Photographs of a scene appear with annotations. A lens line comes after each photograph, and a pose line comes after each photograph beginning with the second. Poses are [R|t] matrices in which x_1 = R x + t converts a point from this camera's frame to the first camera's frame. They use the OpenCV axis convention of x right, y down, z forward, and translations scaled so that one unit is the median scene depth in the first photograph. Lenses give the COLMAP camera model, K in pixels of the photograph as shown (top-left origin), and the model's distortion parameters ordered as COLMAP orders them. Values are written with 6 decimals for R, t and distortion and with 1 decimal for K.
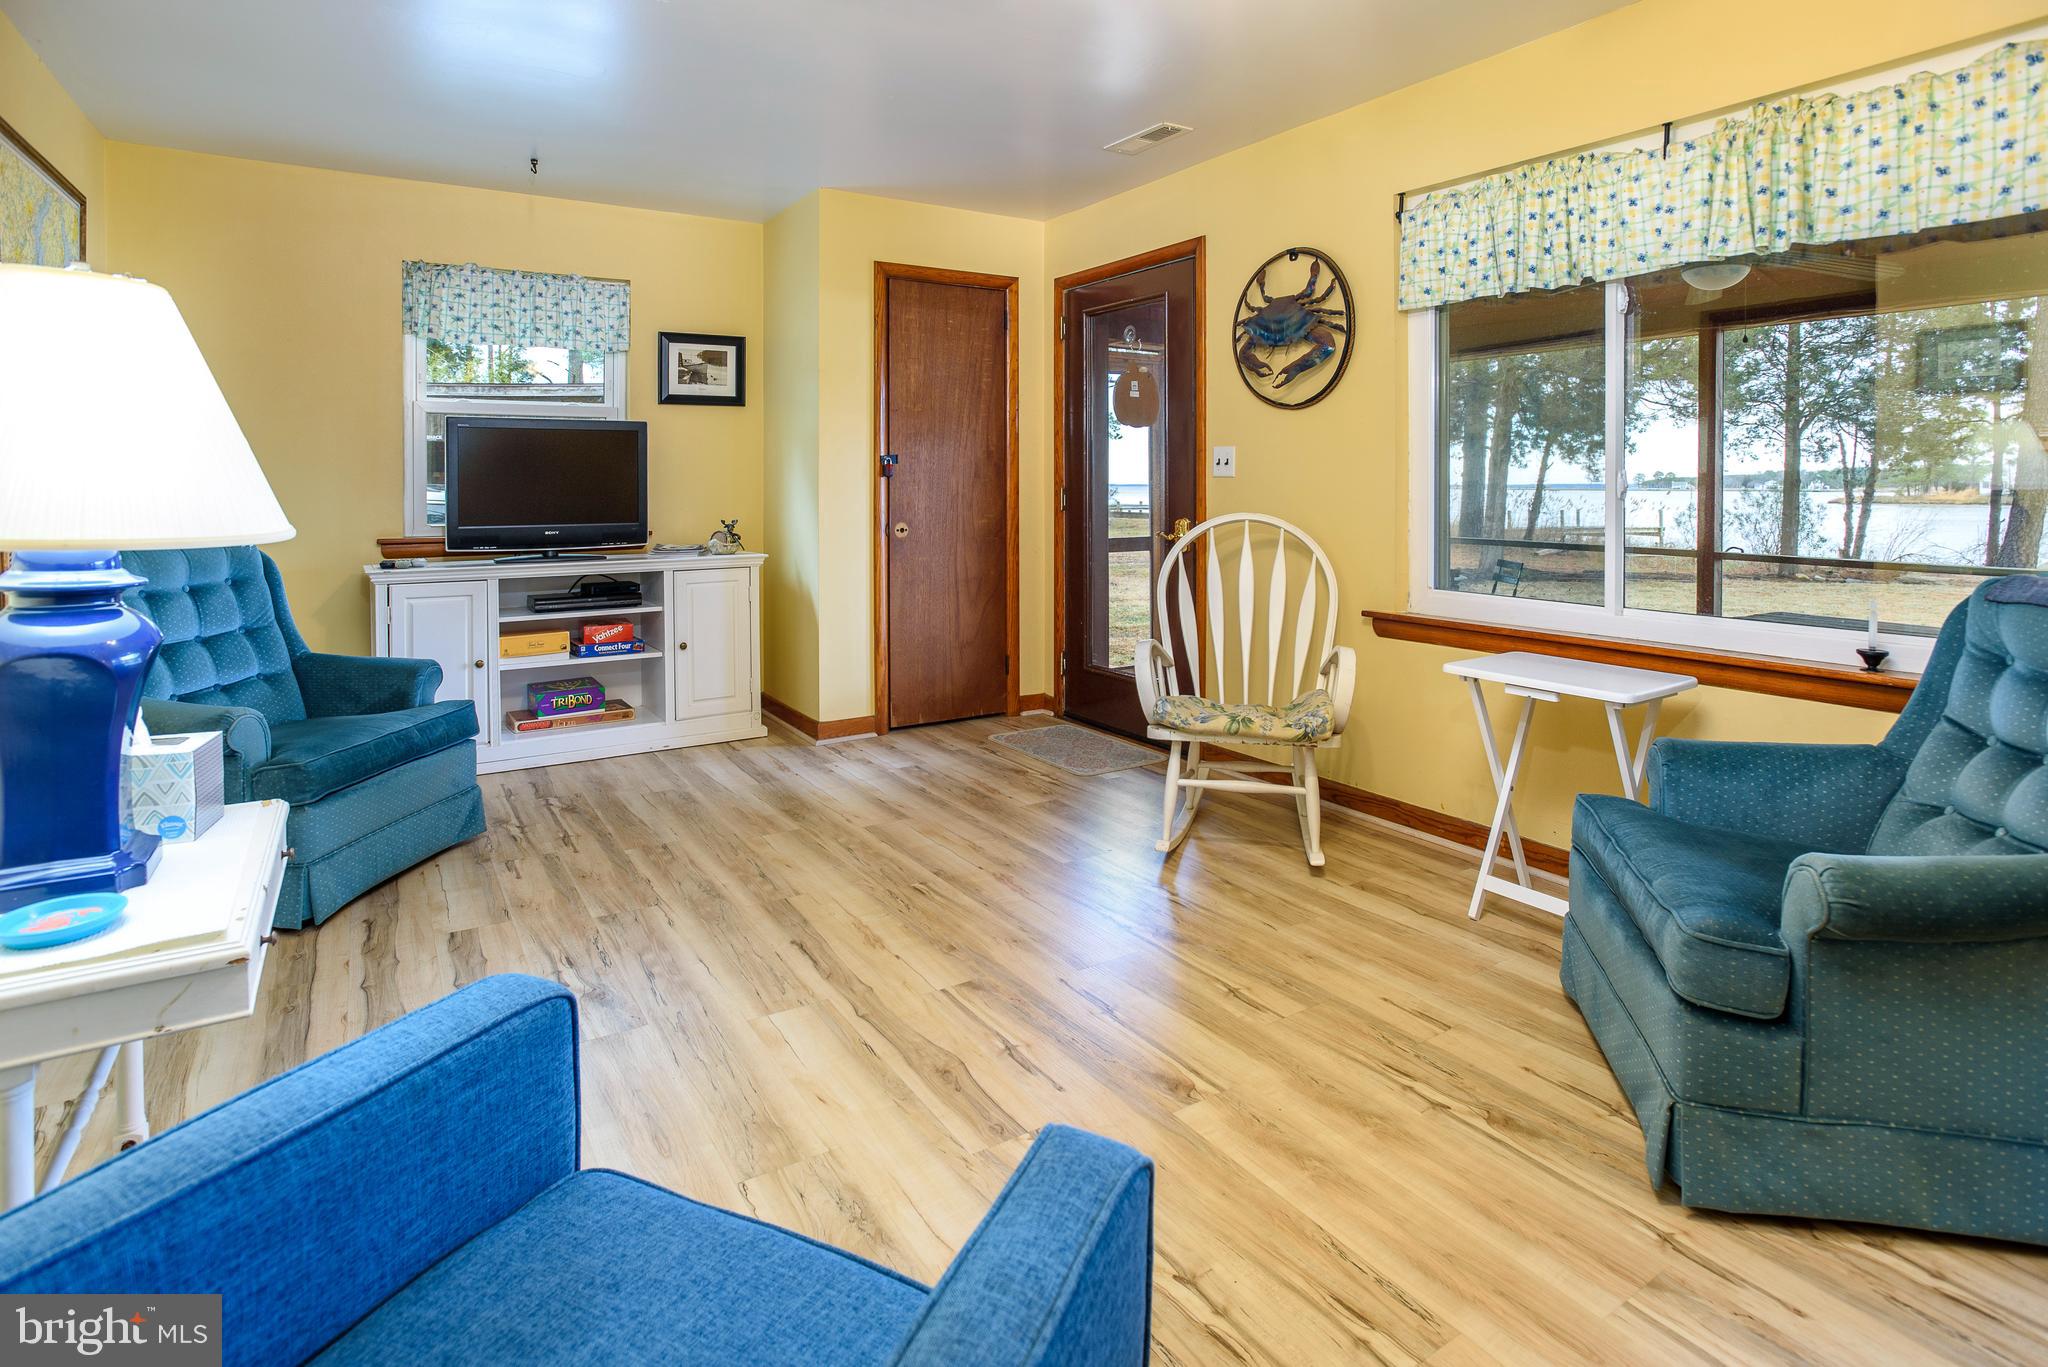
lens RADIAL K [[1031.4, 0, 1045.8], [0, 1031.4, 680.8], [0, 0, 1]] dist [-0.022832, 0.000748]
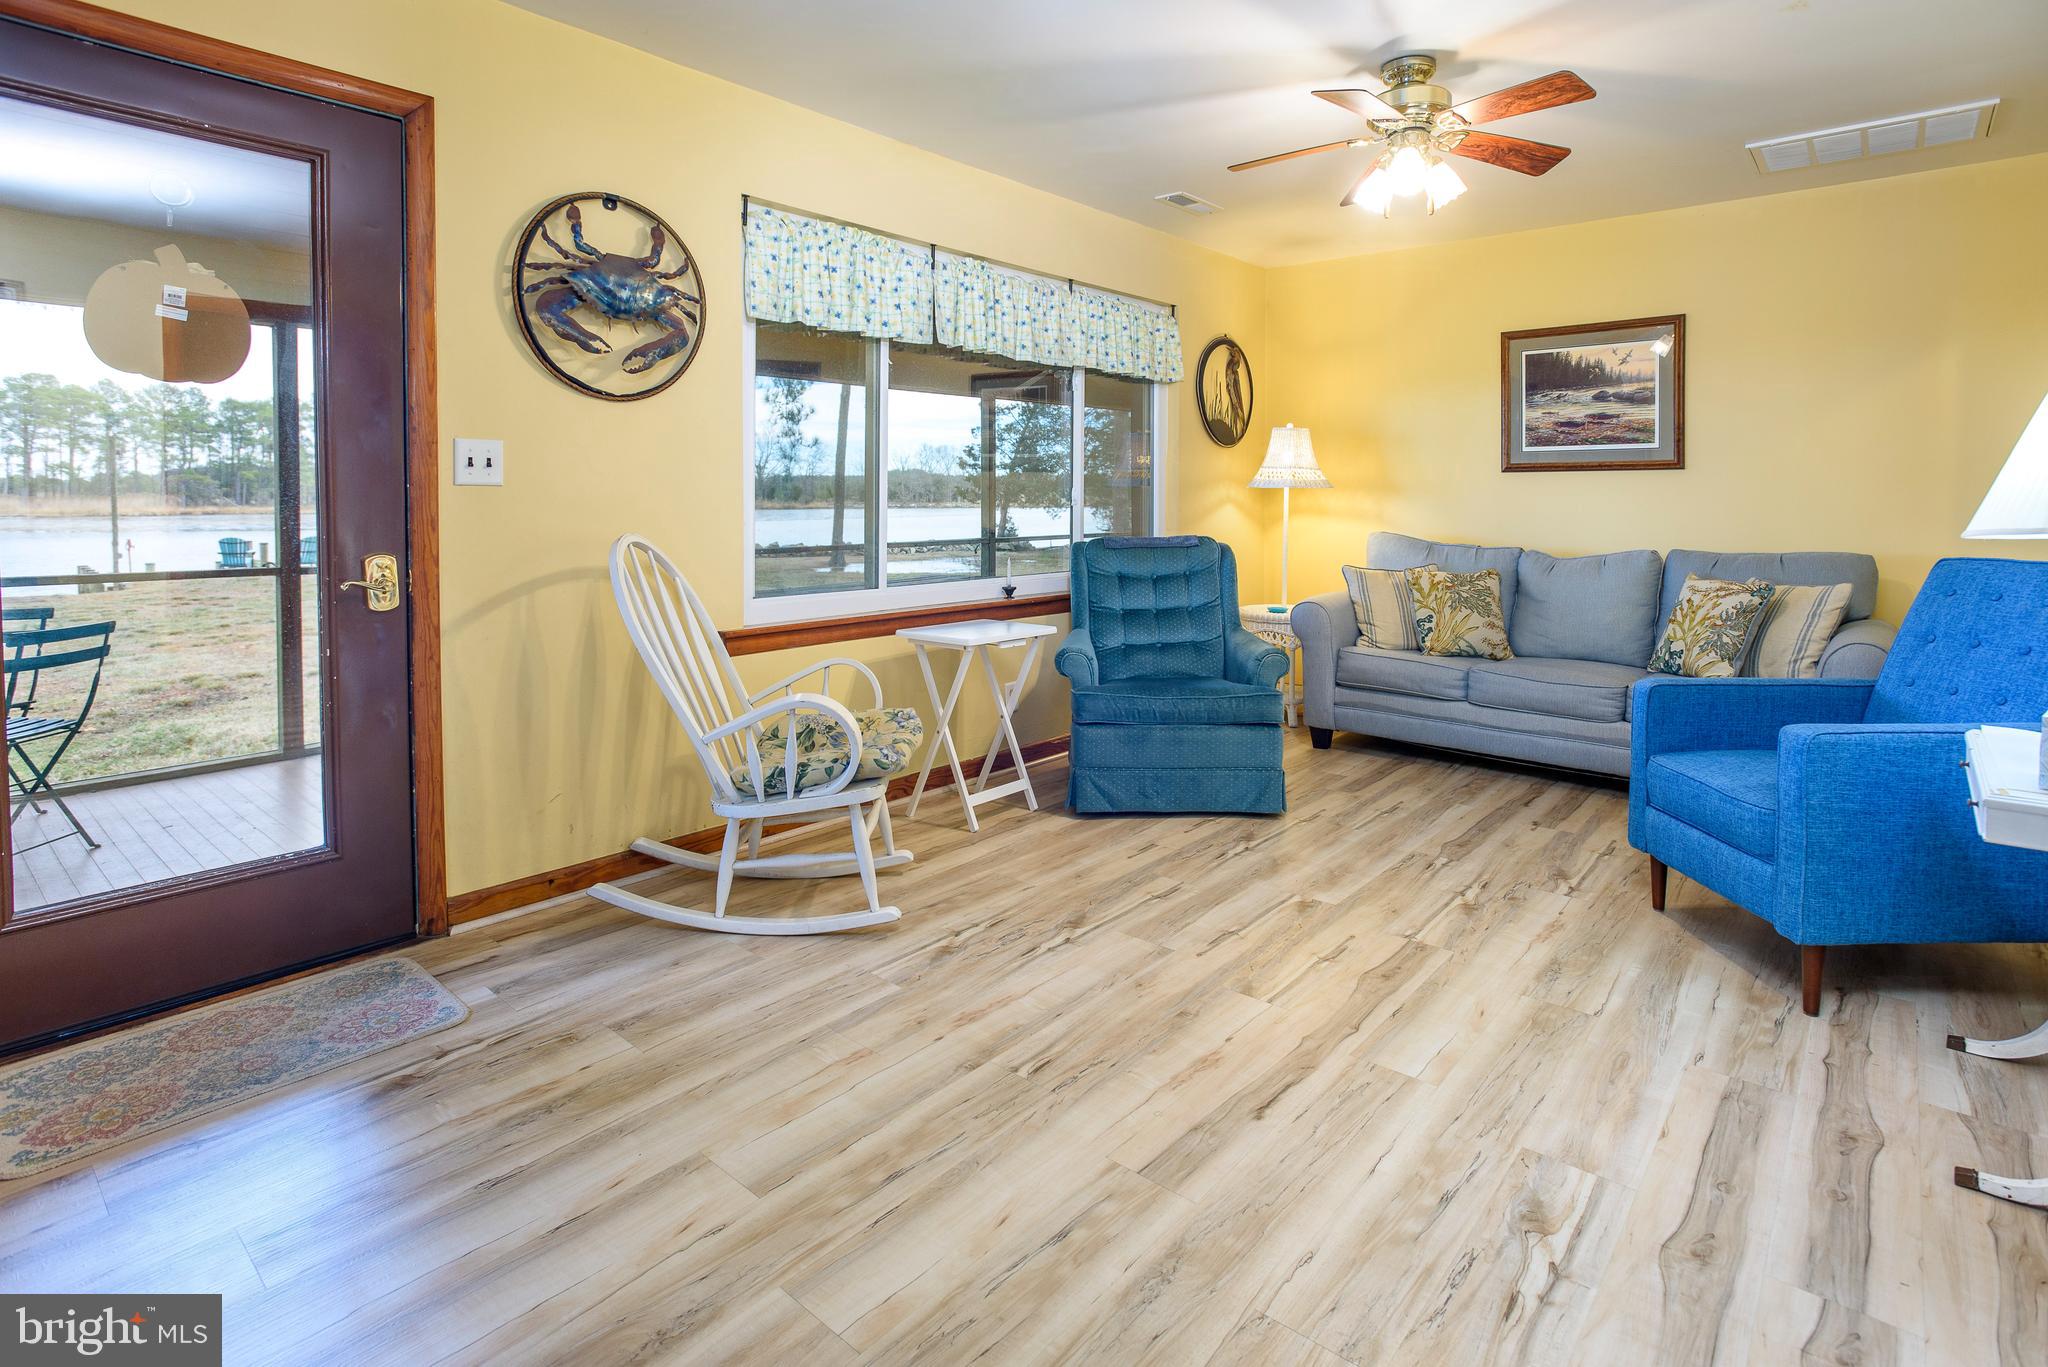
lens RADIAL K [[1031.4, 0, 1045.8], [0, 1031.4, 680.8], [0, 0, 1]] dist [-0.022832, 0.000748]
pose [[-0.290153, -0.165451, 0.942569, -0.807717], [0.178568, 0.958282, 0.223178, -0.225291], [-0.940173, 0.233069, -0.248504, 1.206458]]
